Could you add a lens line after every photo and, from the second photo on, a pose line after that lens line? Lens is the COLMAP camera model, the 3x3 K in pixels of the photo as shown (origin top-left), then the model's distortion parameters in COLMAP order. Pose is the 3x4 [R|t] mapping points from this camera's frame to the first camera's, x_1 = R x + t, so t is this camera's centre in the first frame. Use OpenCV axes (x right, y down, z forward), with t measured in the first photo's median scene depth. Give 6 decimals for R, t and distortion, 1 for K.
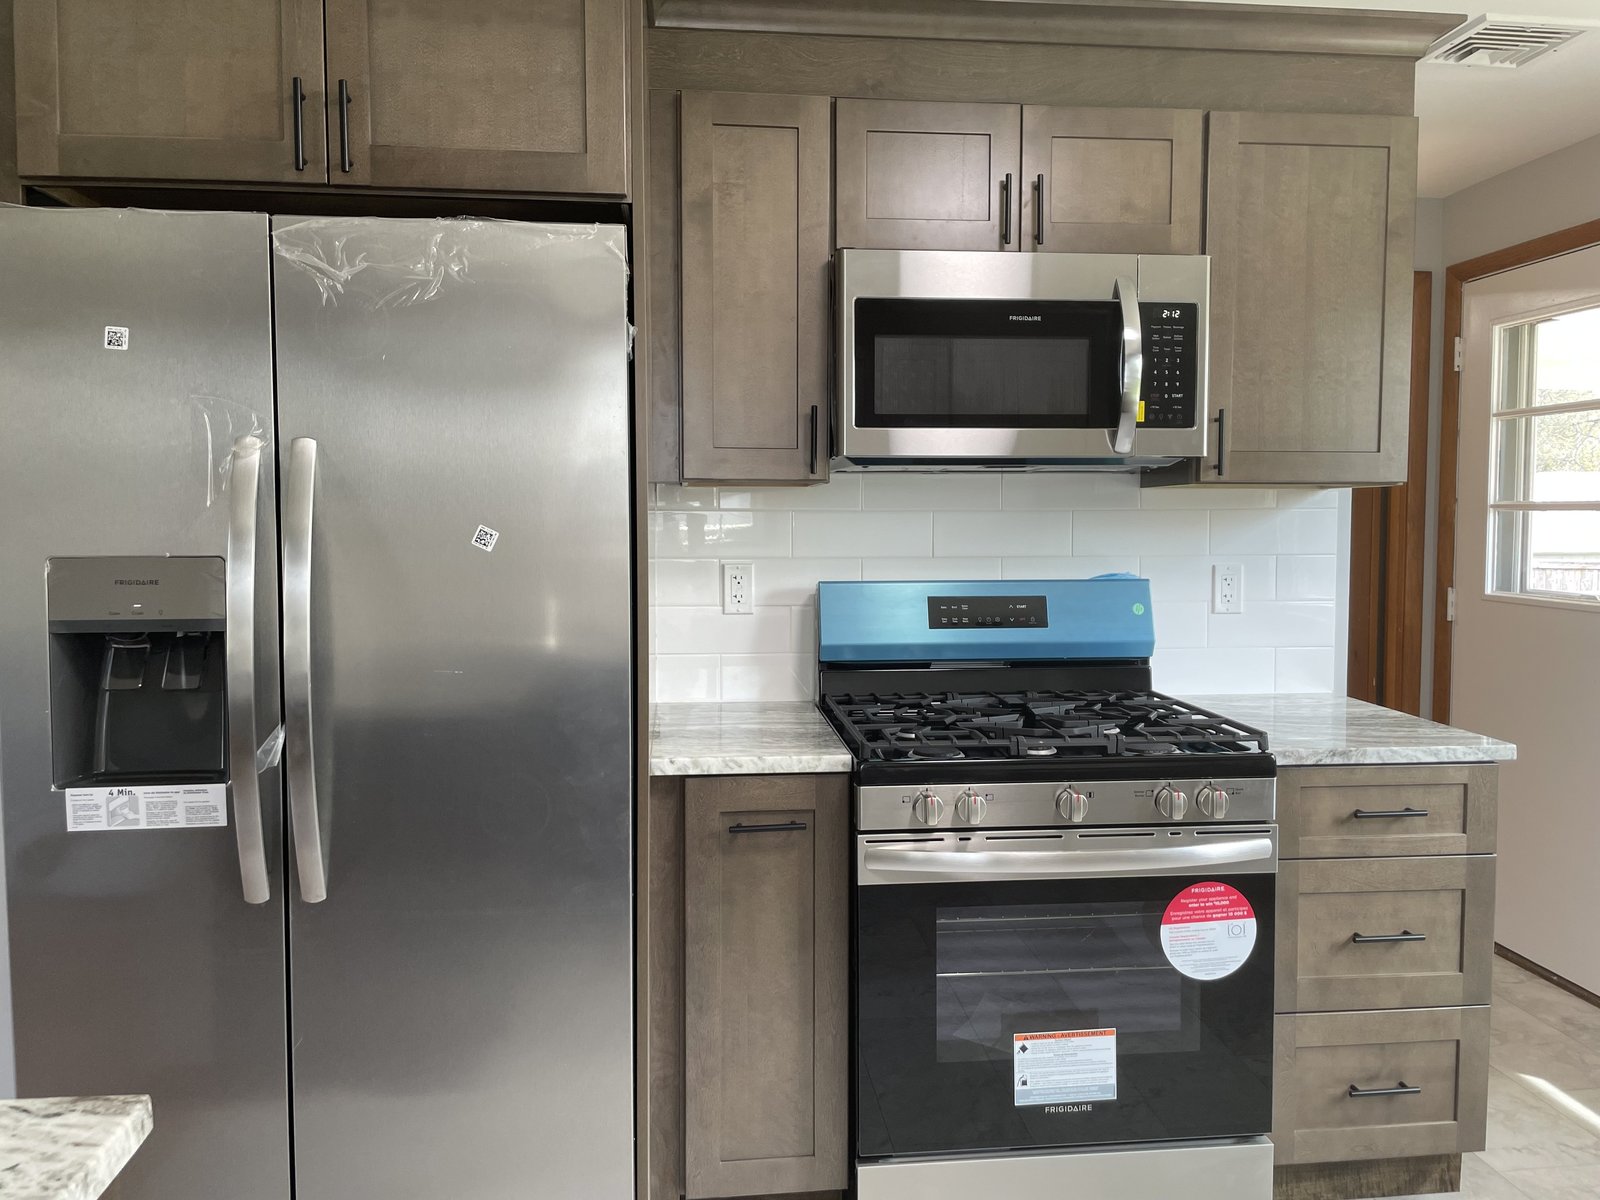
lens RADIAL K [[1204.9, 0, 801.6], [0, 1204.9, 591.3], [0, 0, 1]] dist [0.085567, -0.112487]
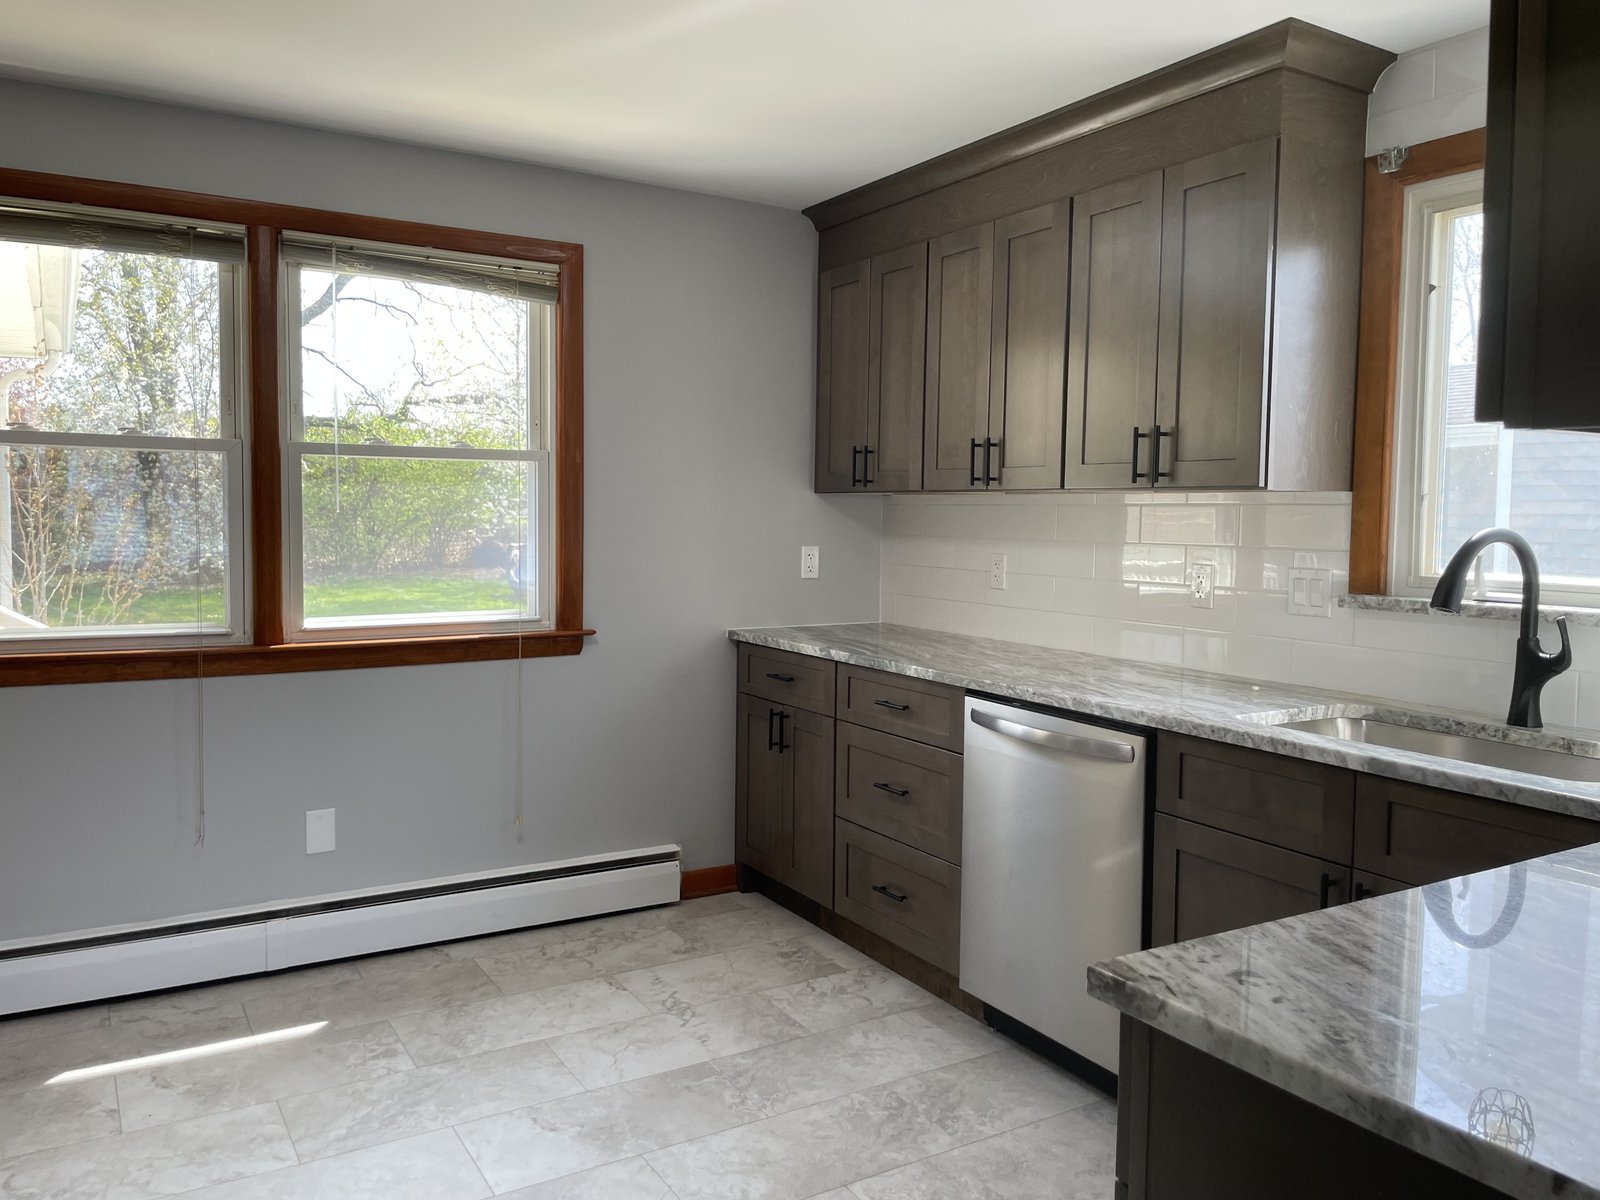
lens RADIAL K [[1204.9, 0, 811.2], [0, 1204.9, 581.6], [0, 0, 1]] dist [0.085567, -0.112487]
pose [[-0.429125, -0.060524, 0.901215, -0.615131], [0.030327, 0.996225, 0.081345, -0.044020], [-0.902736, 0.062238, -0.425669, 0.711828]]
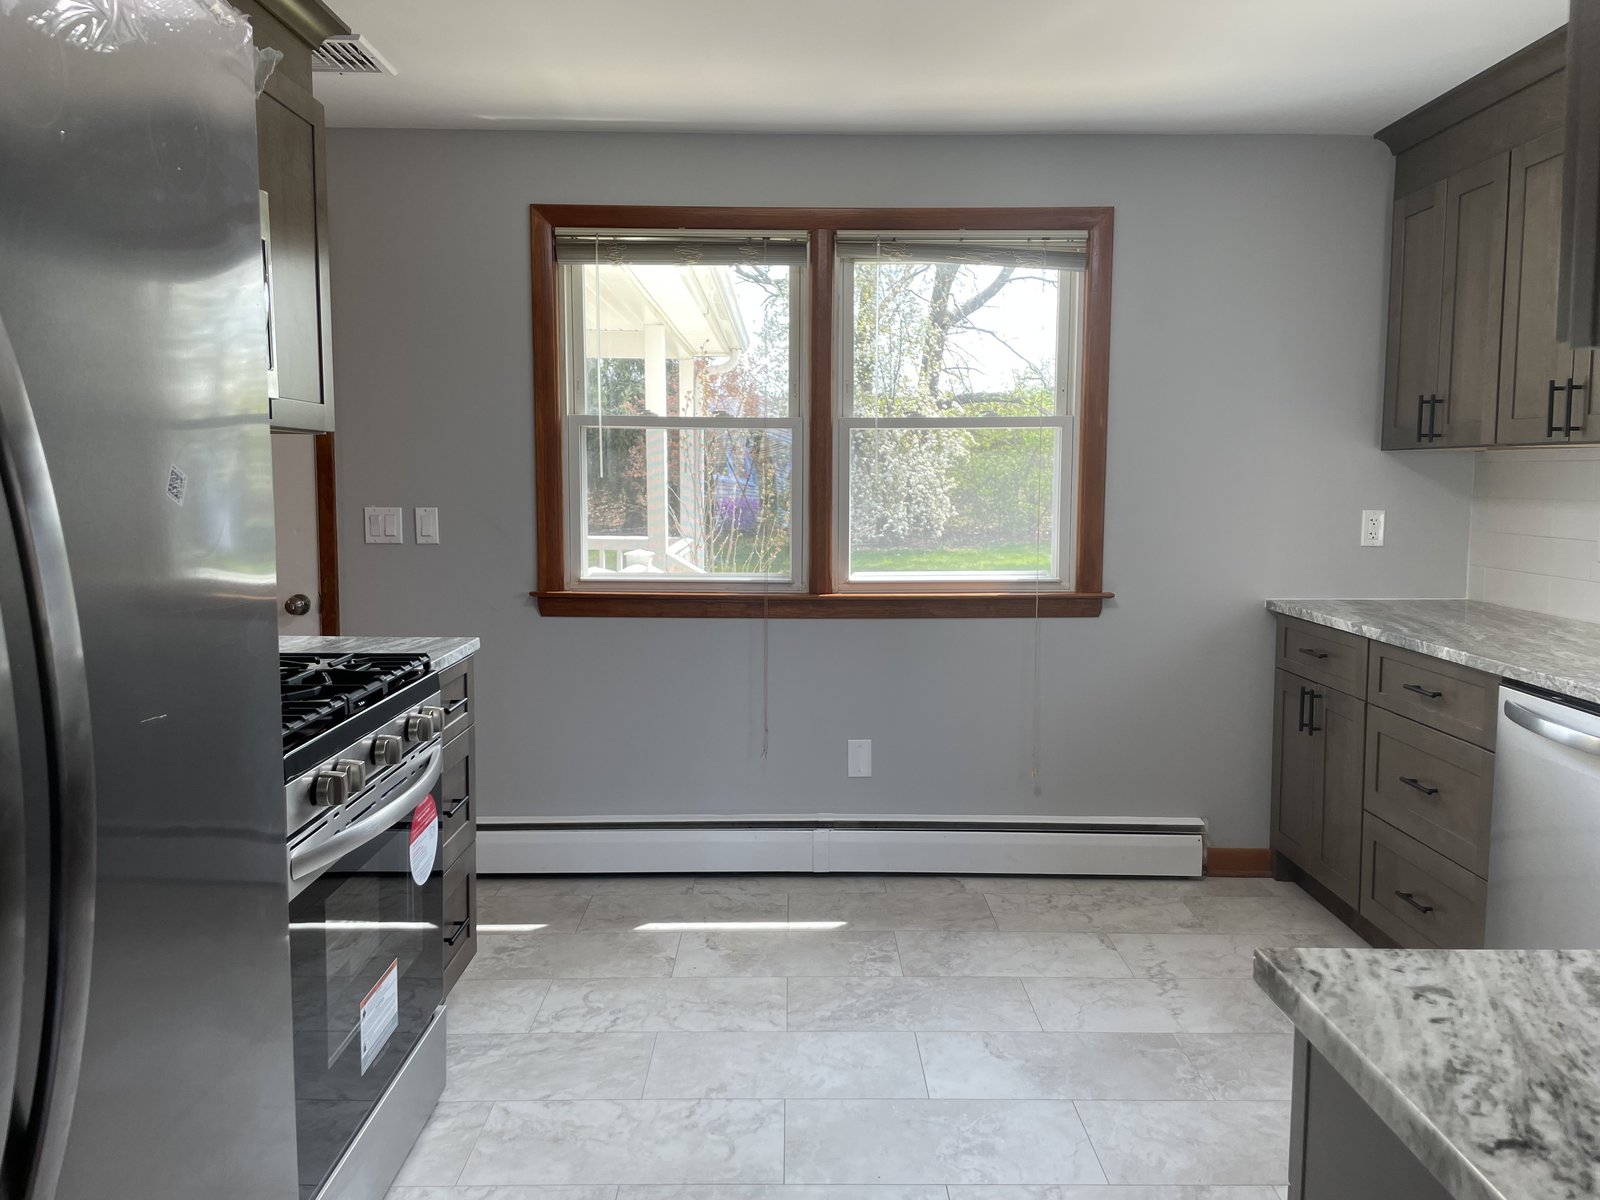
lens RADIAL K [[1204.9, 0, 811.2], [0, 1204.9, 583.0], [0, 0, 1]] dist [0.085567, -0.112487]
pose [[0.094252, -0.091363, 0.991347, -0.690823], [0.046601, 0.995093, 0.087278, -0.030152], [-0.994457, 0.037971, 0.098047, 0.517634]]
